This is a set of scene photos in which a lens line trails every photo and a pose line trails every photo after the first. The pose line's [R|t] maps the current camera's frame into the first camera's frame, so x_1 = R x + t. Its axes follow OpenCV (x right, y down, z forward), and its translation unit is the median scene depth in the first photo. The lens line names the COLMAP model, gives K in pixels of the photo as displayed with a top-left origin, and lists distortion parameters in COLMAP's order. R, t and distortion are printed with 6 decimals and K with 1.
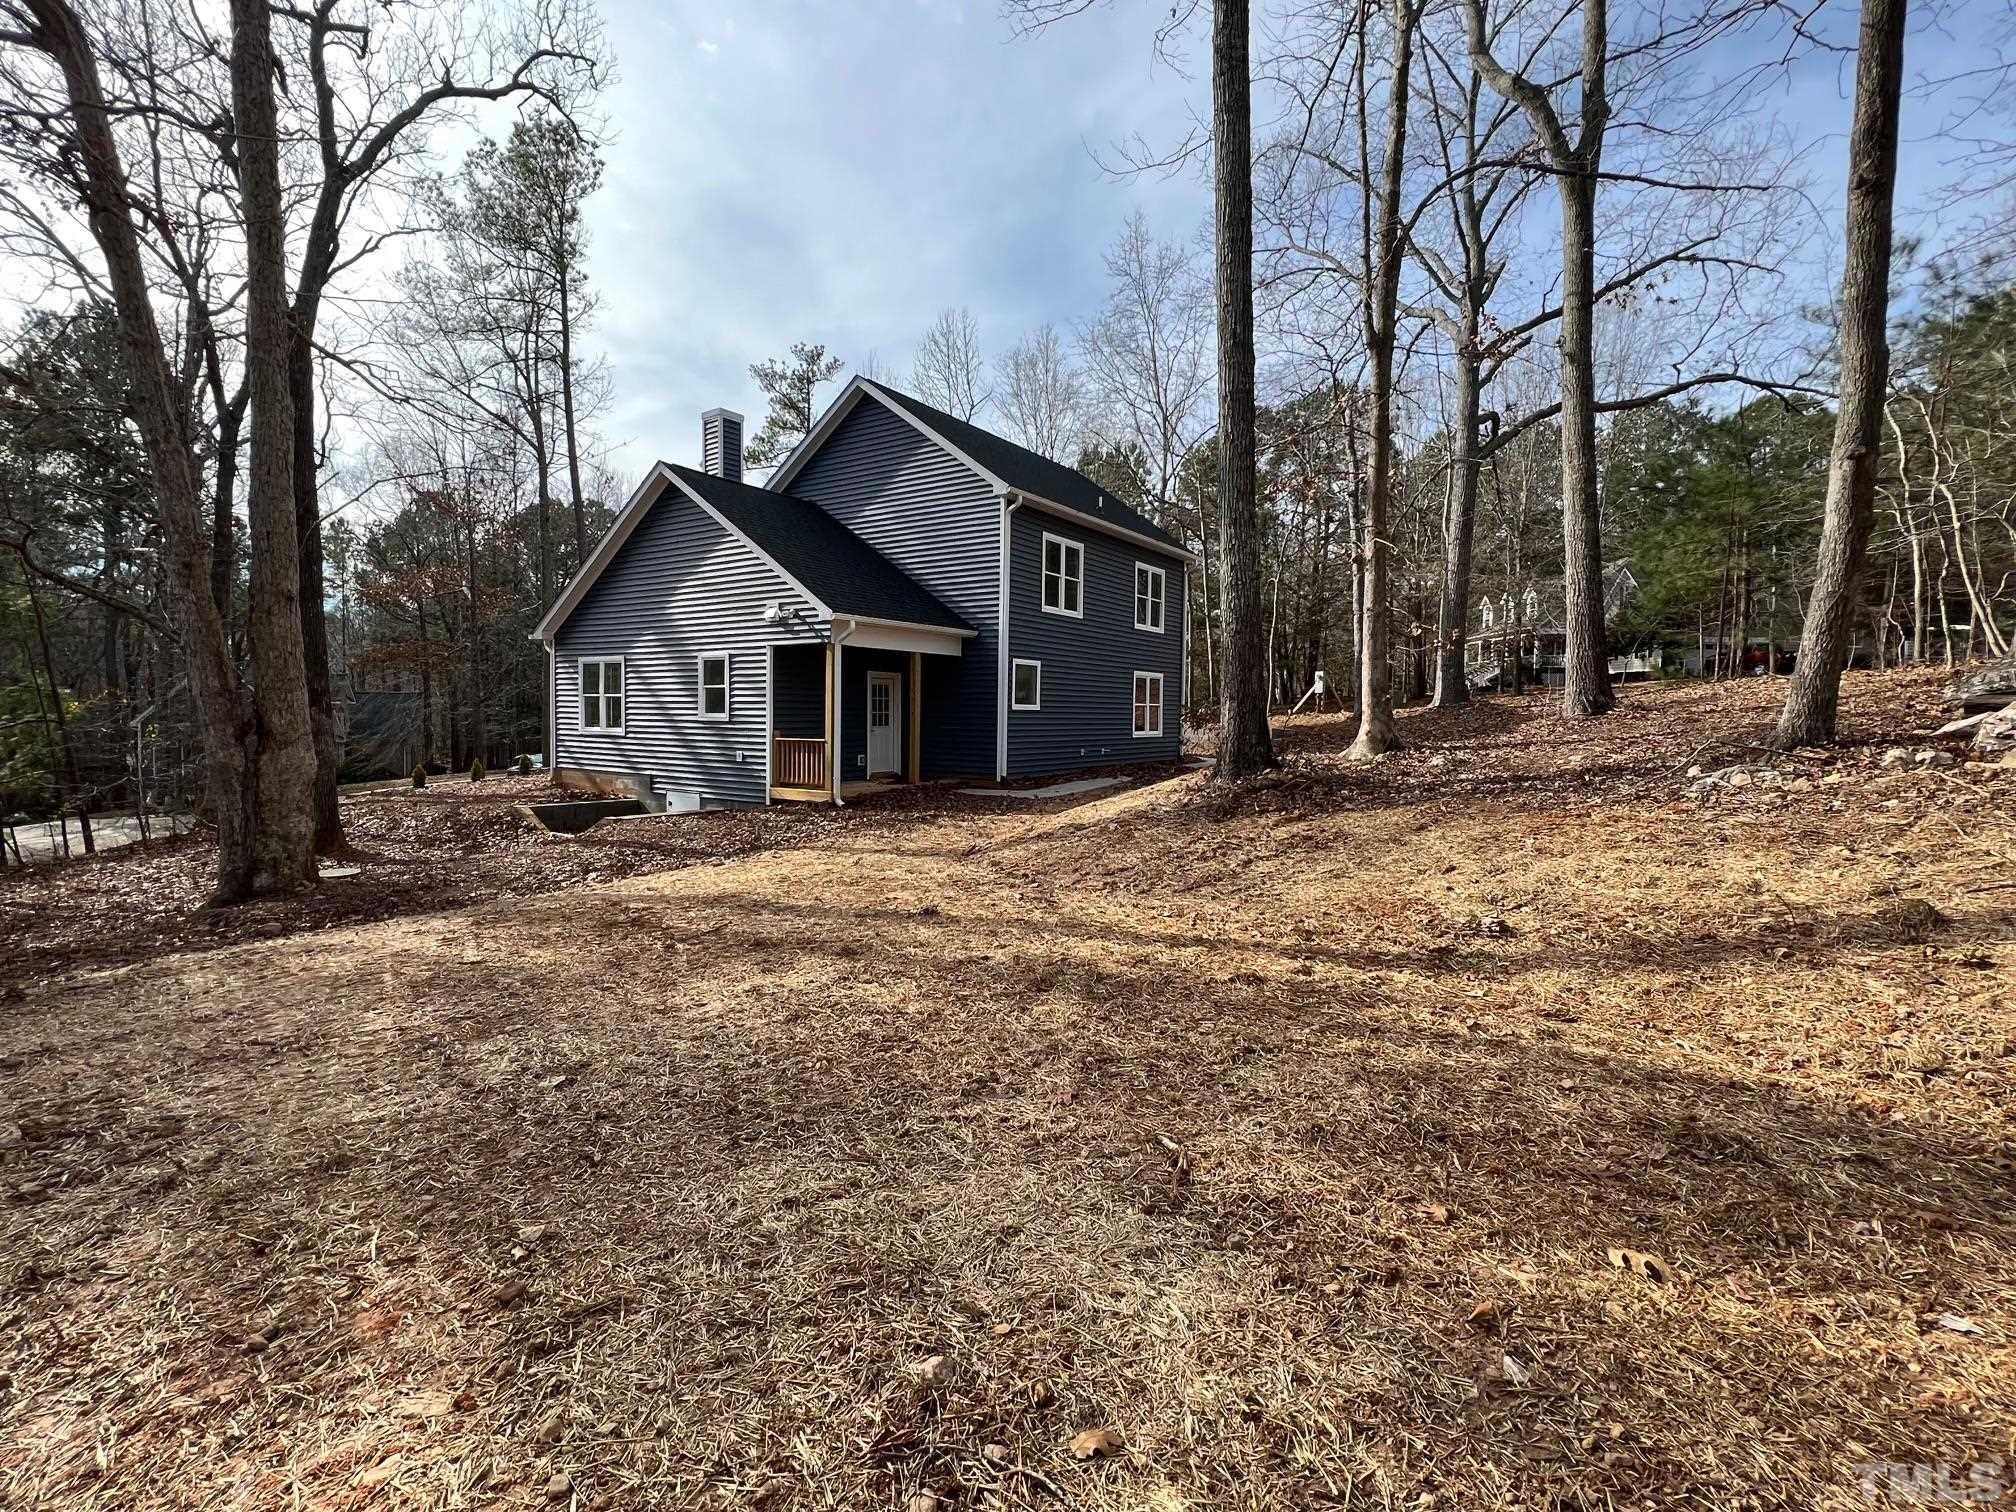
lens RADIAL K [[931.7, 0, 1003.9], [0, 931.7, 766.8], [0, 0, 1]] dist [0.001389, 0.000324]
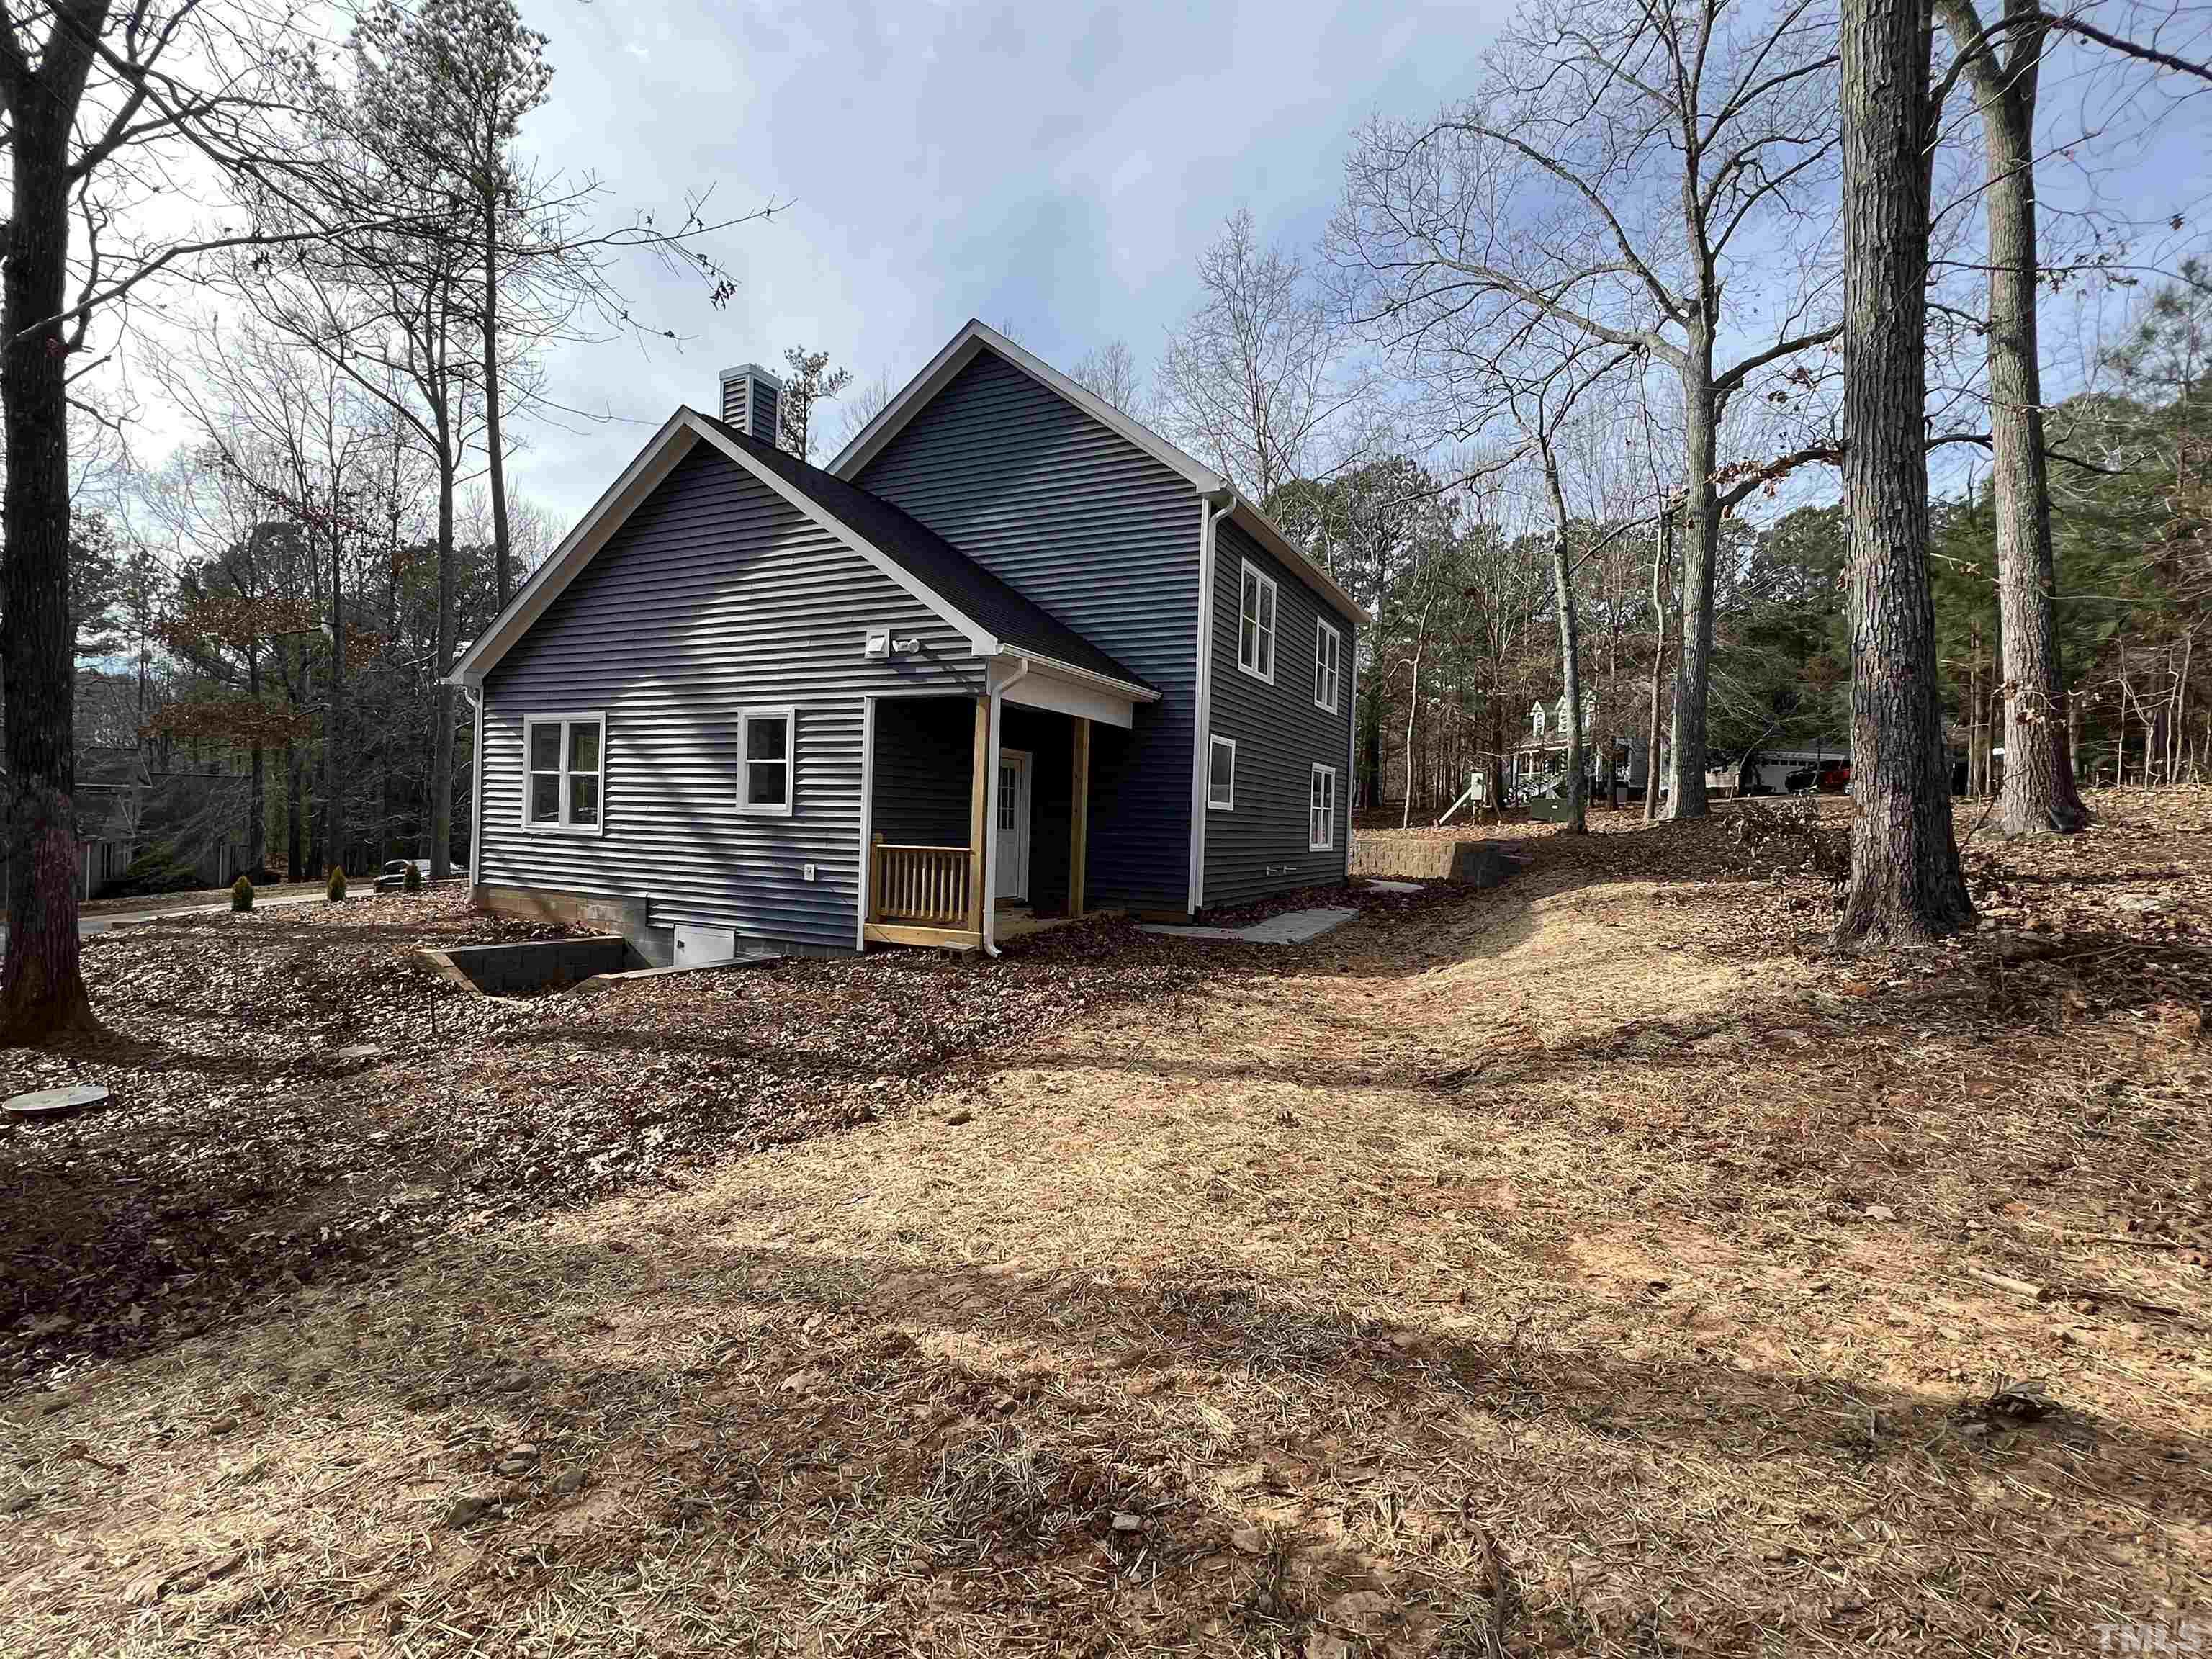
lens RADIAL K [[1022.2, 0, 1101.5], [0, 1022.2, 841.3], [0, 0, 1]] dist [0.001389, 0.000324]
pose [[0.990258, 0.018082, 0.138062, -0.163865], [-0.012862, 0.999171, -0.038614, -0.007249], [-0.138646, 0.036462, 0.989671, 0.257200]]
